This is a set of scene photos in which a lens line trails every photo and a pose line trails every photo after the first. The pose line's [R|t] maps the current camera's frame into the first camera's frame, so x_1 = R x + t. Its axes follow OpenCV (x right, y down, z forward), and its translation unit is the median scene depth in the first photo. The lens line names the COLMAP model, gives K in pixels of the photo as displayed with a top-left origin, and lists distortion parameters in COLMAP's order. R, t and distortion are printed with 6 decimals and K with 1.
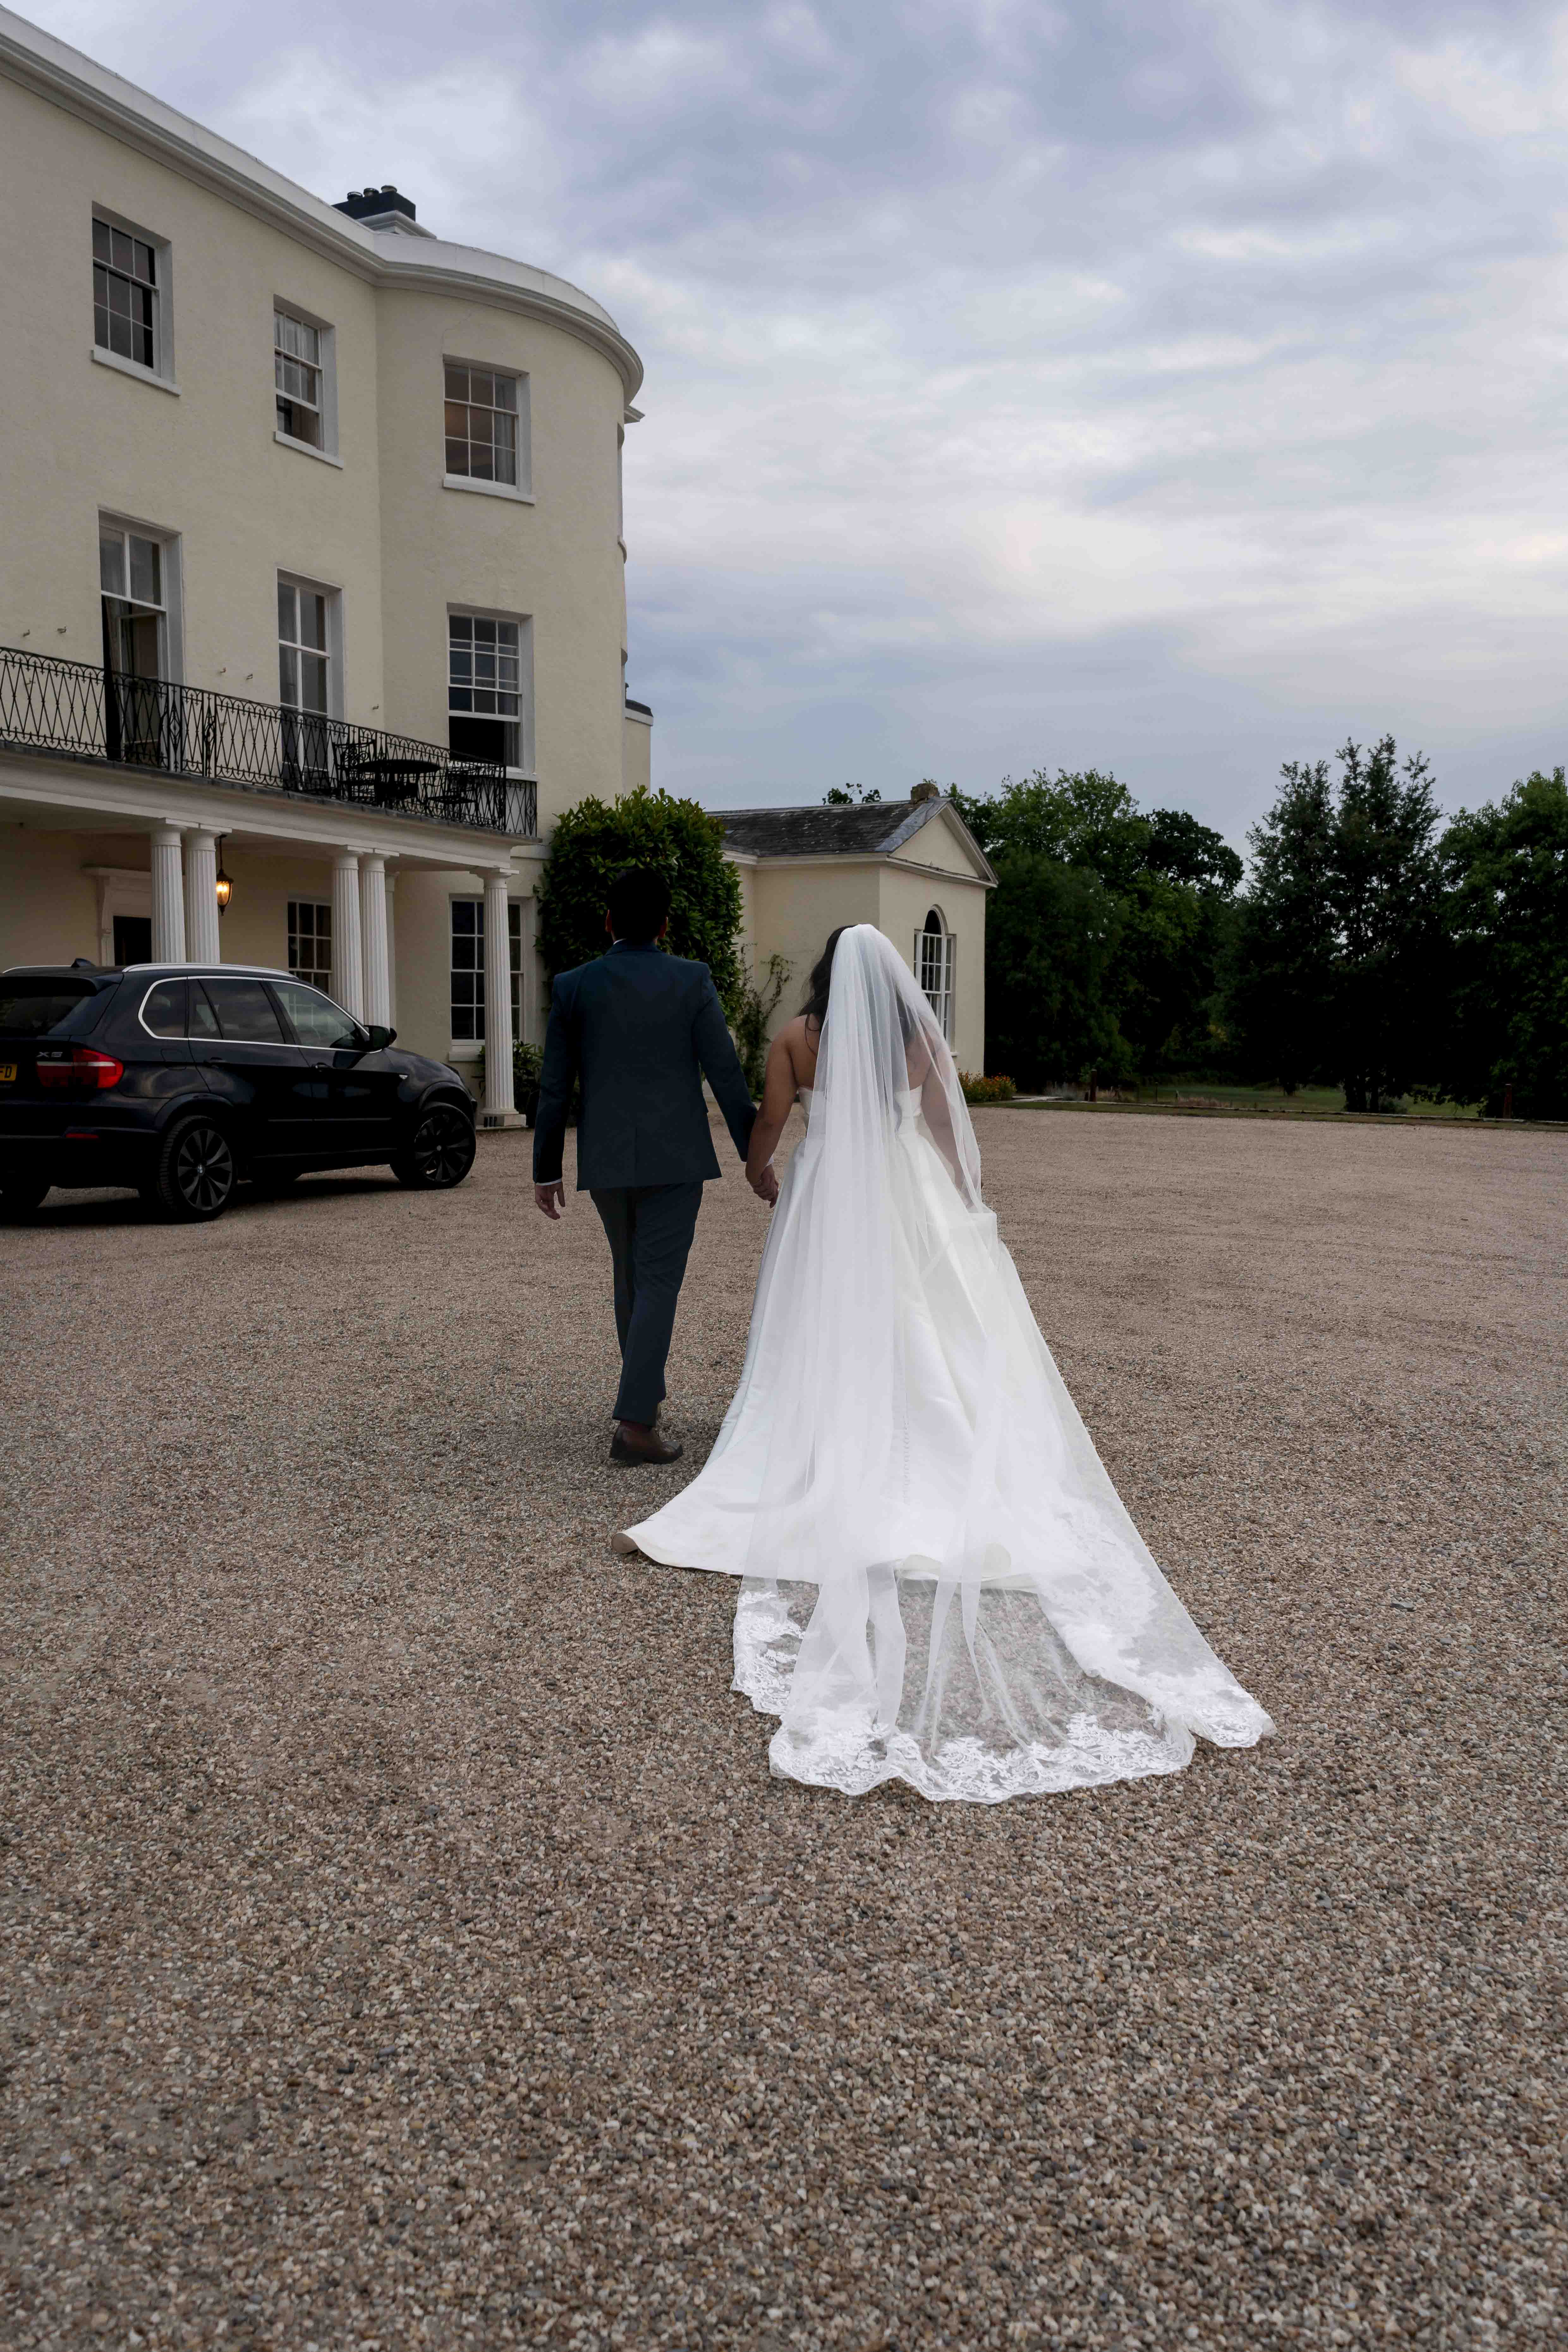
lens RADIAL K [[1865.3, 0, 784.0], [0, 1865.3, 1176.0], [0, 0, 1]] dist [-0.021702, -0.002319]
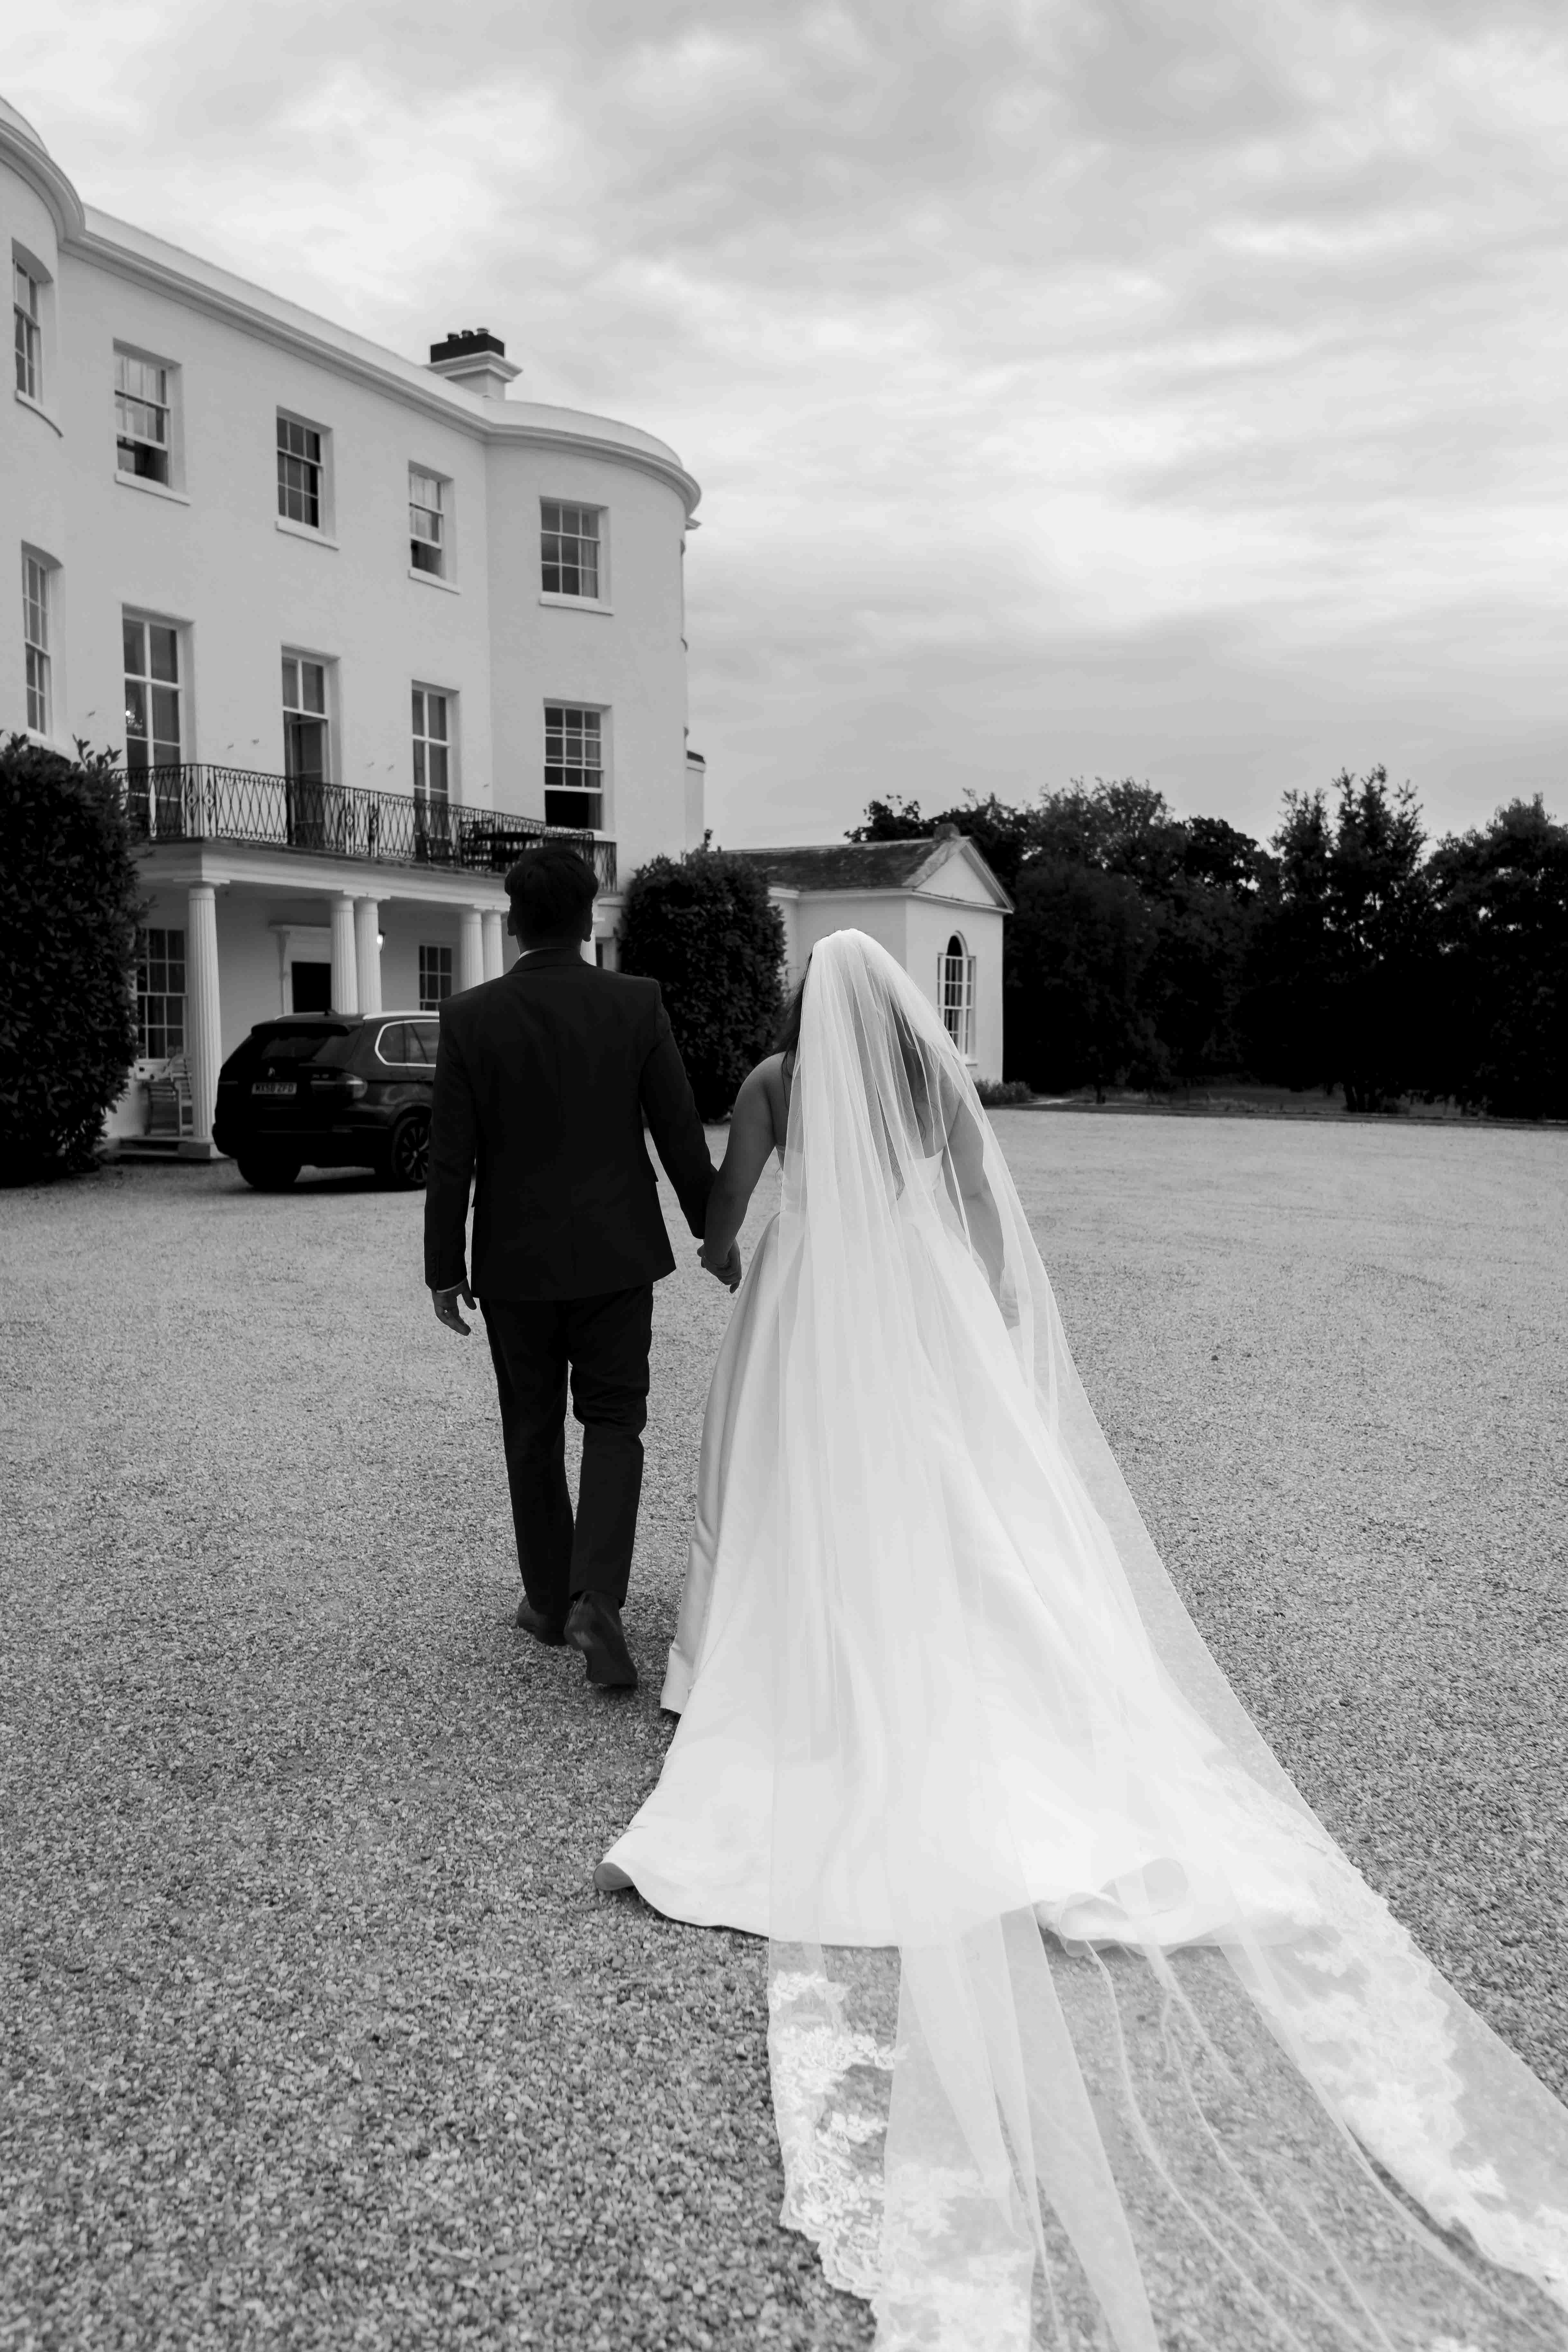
lens RADIAL K [[1875.9, 0, 784.0], [0, 1875.9, 1176.0], [0, 0, 1]] dist [-0.021549, -0.003238]
pose [[0.999708, -0.004888, -0.023657, 0.002481], [0.004827, 0.999985, -0.002660, 0.005497], [0.023670, 0.002545, 0.999717, -0.133643]]
